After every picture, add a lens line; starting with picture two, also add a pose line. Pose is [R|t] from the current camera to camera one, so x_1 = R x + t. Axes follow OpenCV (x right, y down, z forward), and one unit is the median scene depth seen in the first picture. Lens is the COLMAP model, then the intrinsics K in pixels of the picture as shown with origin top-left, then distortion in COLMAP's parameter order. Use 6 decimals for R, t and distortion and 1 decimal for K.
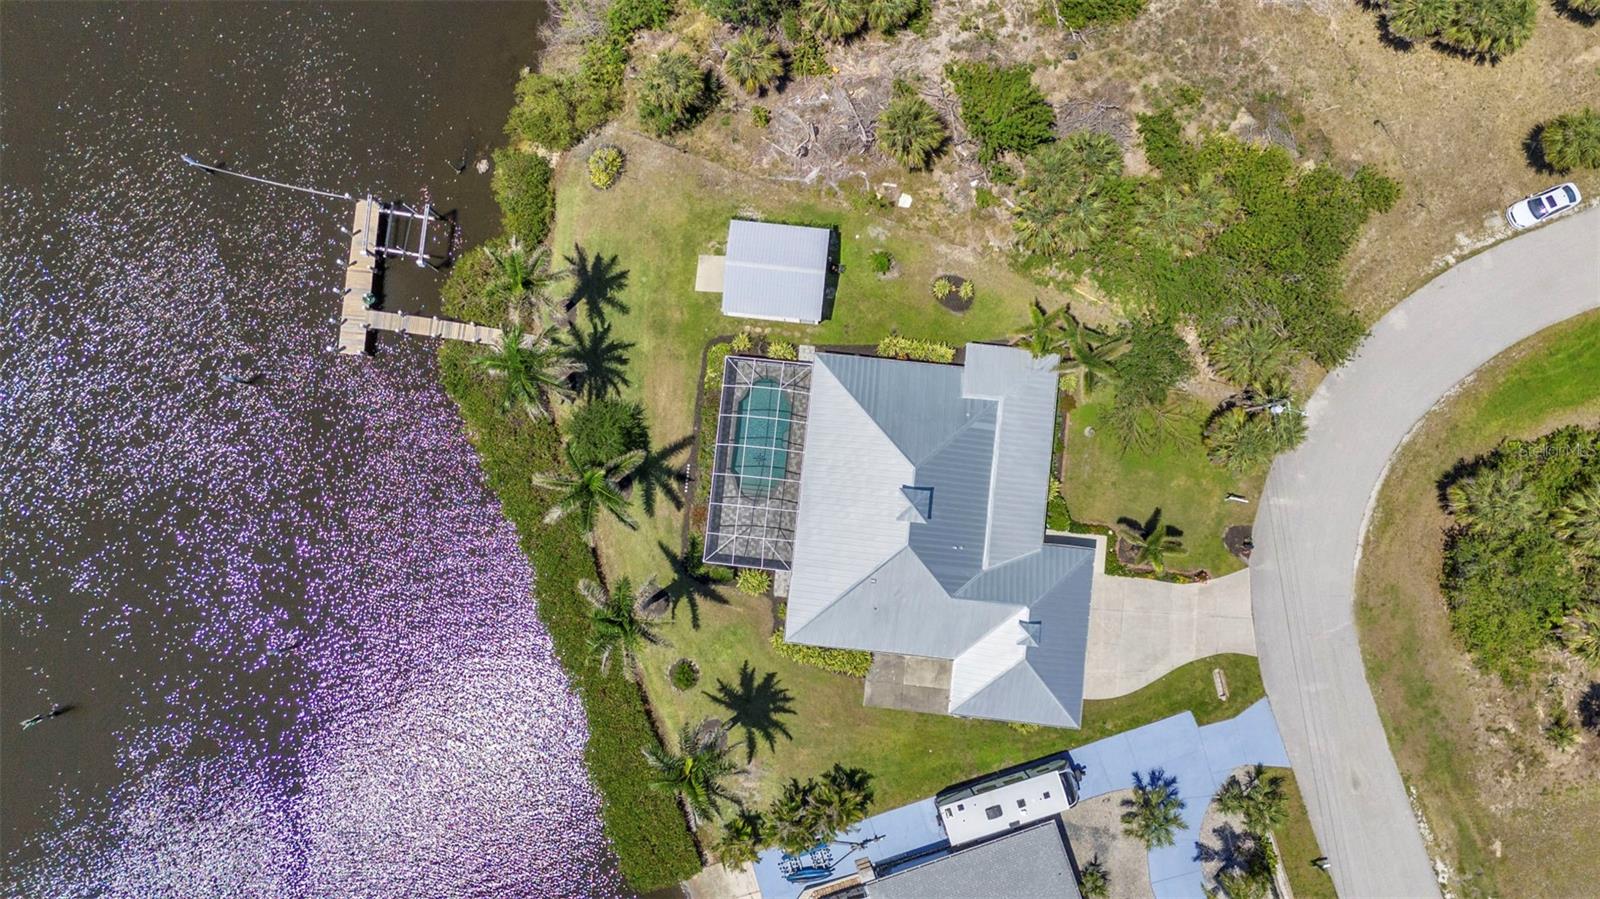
lens RADIAL K [[1171.4, 0, 800.0], [0, 1171.4, 449.5], [0, 0, 1]] dist [0.095092, -0.135057]
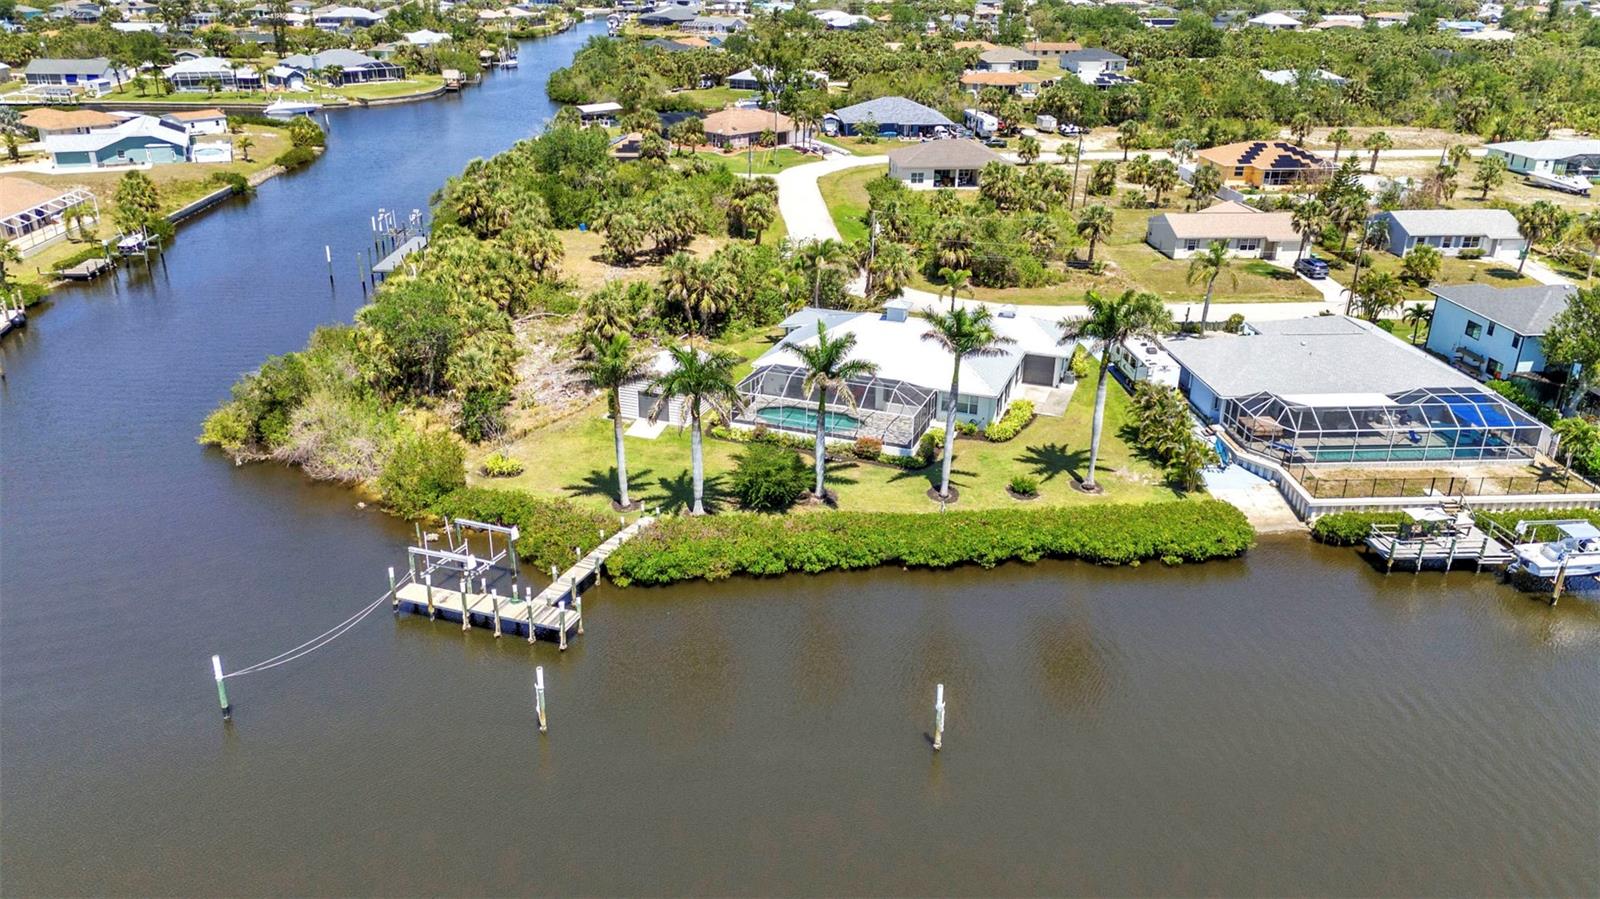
lens RADIAL K [[1172.7, 0, 800.0], [0, 1172.7, 449.5], [0, 0, 1]] dist [0.067758, -0.062910]
pose [[0.248242, -0.368402, 0.895911, -1.019243], [0.965398, 0.170368, -0.197439, 0.201762], [-0.079897, 0.913923, 0.397947, 0.599005]]
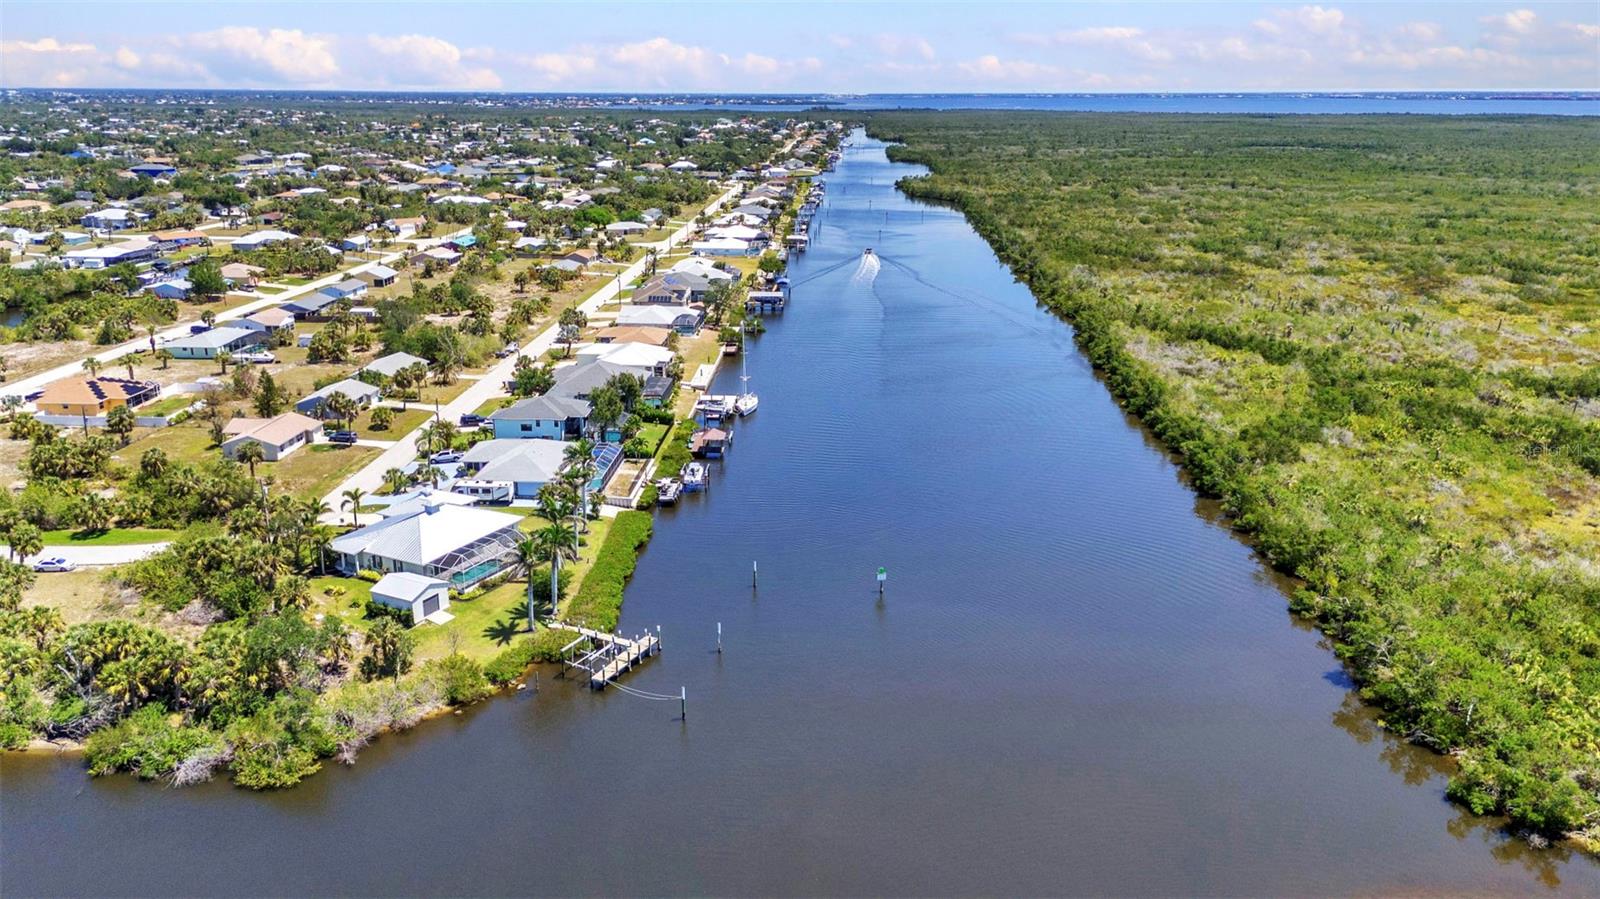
lens RADIAL K [[1172.7, 0, 800.0], [0, 1172.7, 449.5], [0, 0, 1]] dist [0.067758, -0.062910]
pose [[-0.931506, -0.100376, 0.349601, -1.157054], [0.363155, -0.202851, 0.909379, -1.498602], [-0.020363, 0.974052, 0.225409, 0.378247]]
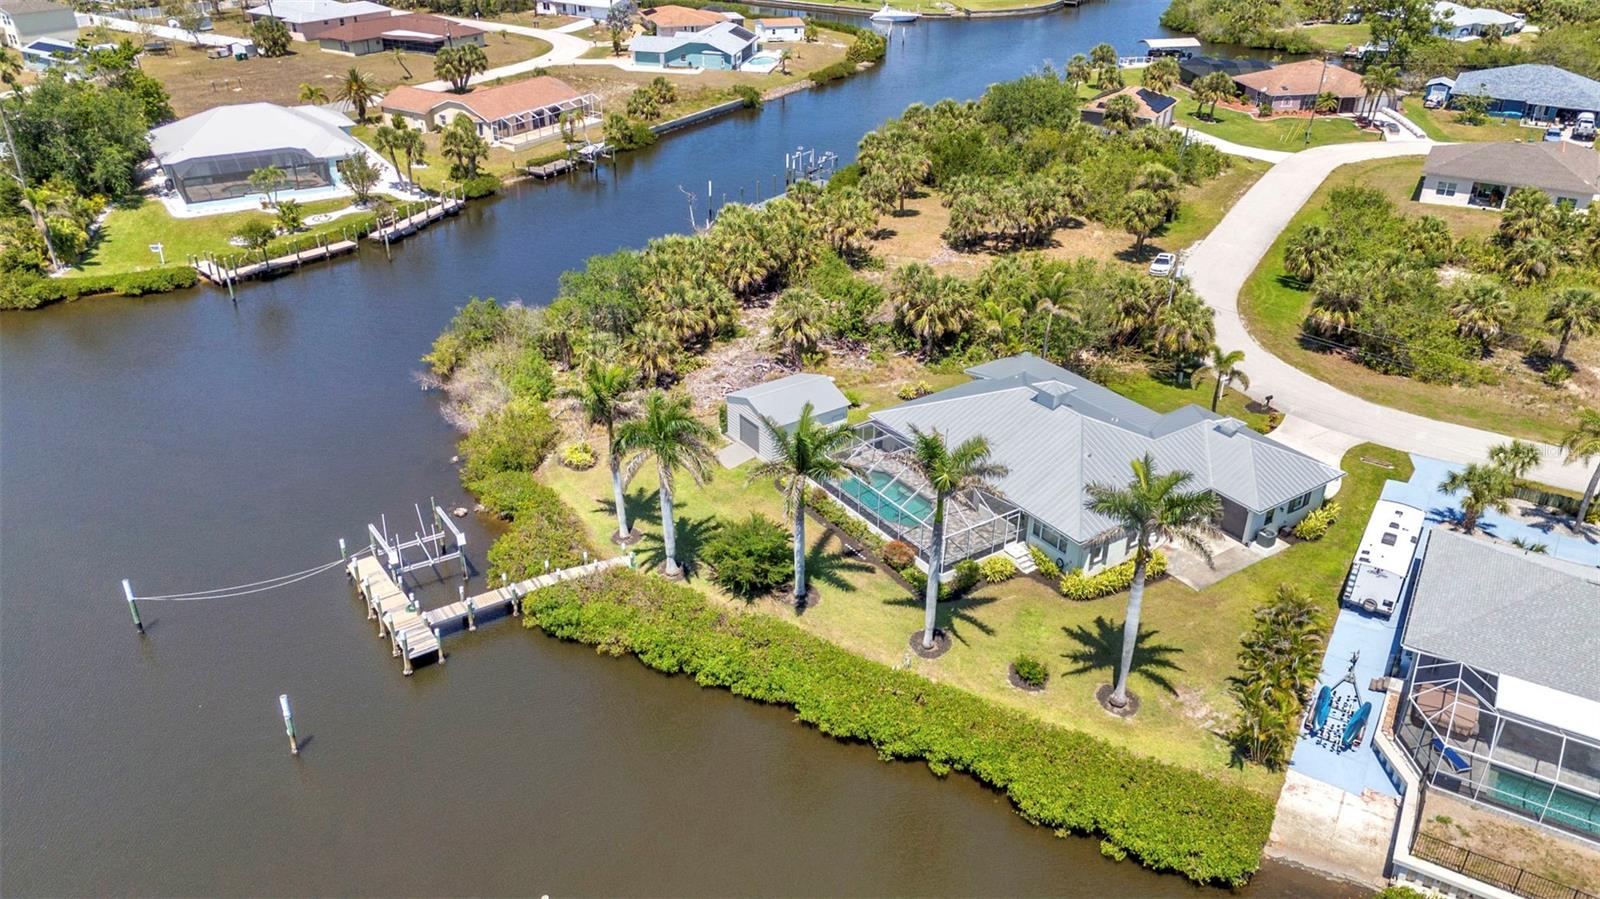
lens RADIAL K [[1172.7, 0, 800.0], [0, 1172.7, 449.5], [0, 0, 1]] dist [0.067758, -0.062910]
pose [[0.761742, -0.293387, 0.577644, -0.614976], [0.645026, 0.427031, -0.633708, 0.522437], [-0.060750, 0.855318, 0.514530, 0.496000]]
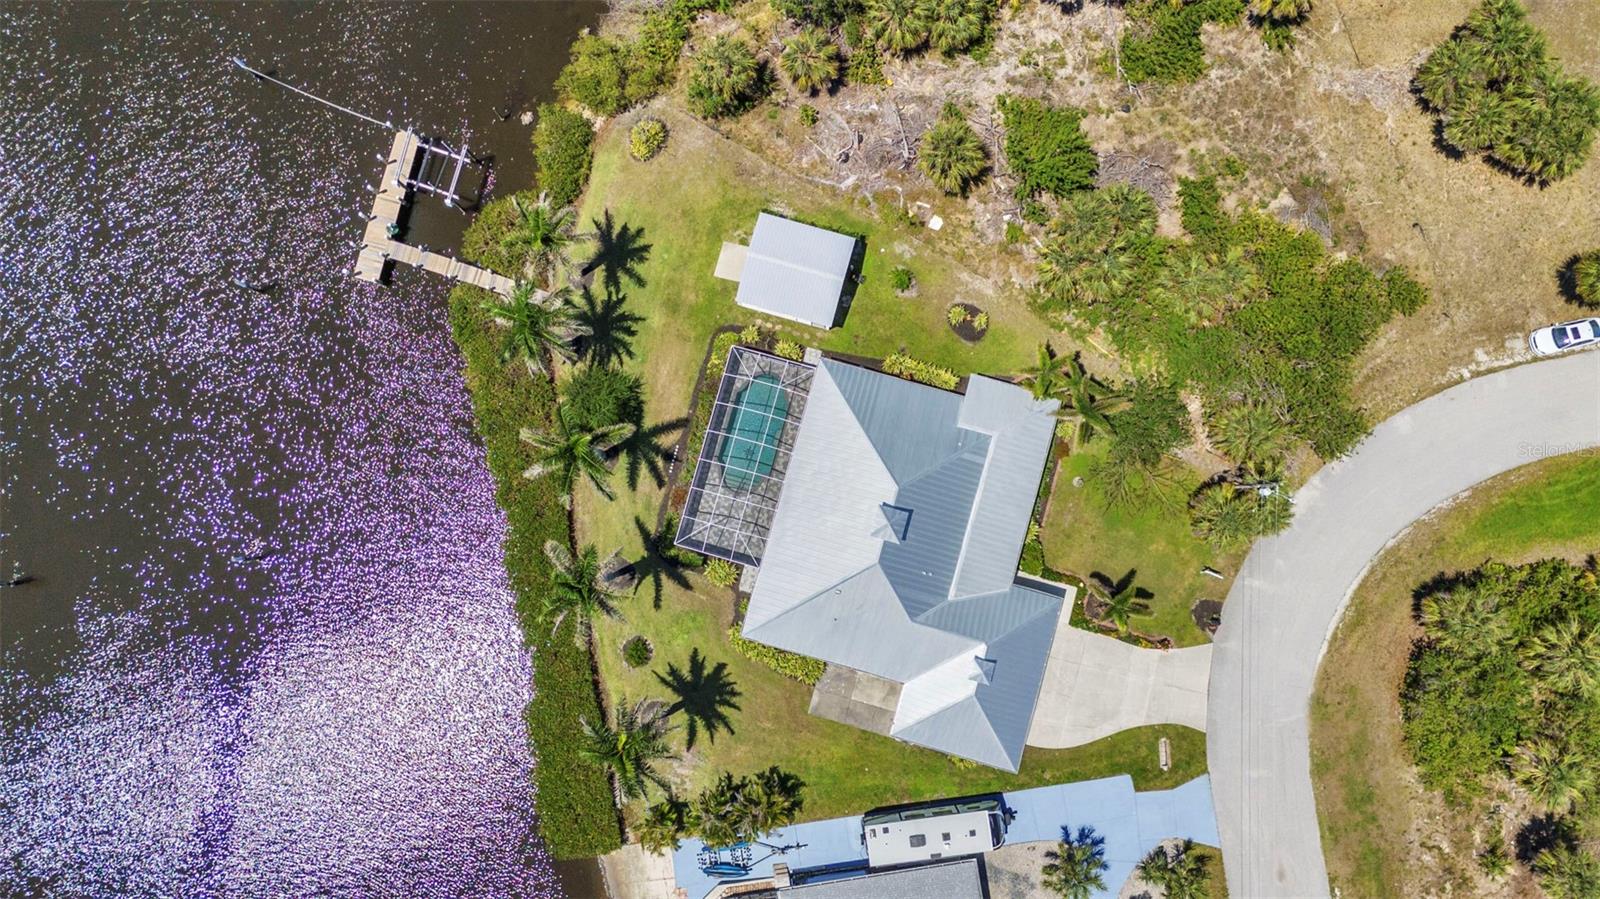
lens RADIAL K [[1171.4, 0, 800.0], [0, 1171.4, 449.5], [0, 0, 1]] dist [0.095092, -0.135057]
pose [[0.985314, 0.170536, -0.008604, 0.017385], [-0.170551, 0.985348, -0.001063, -0.000844], [0.008297, 0.002515, 0.999962, -0.000537]]
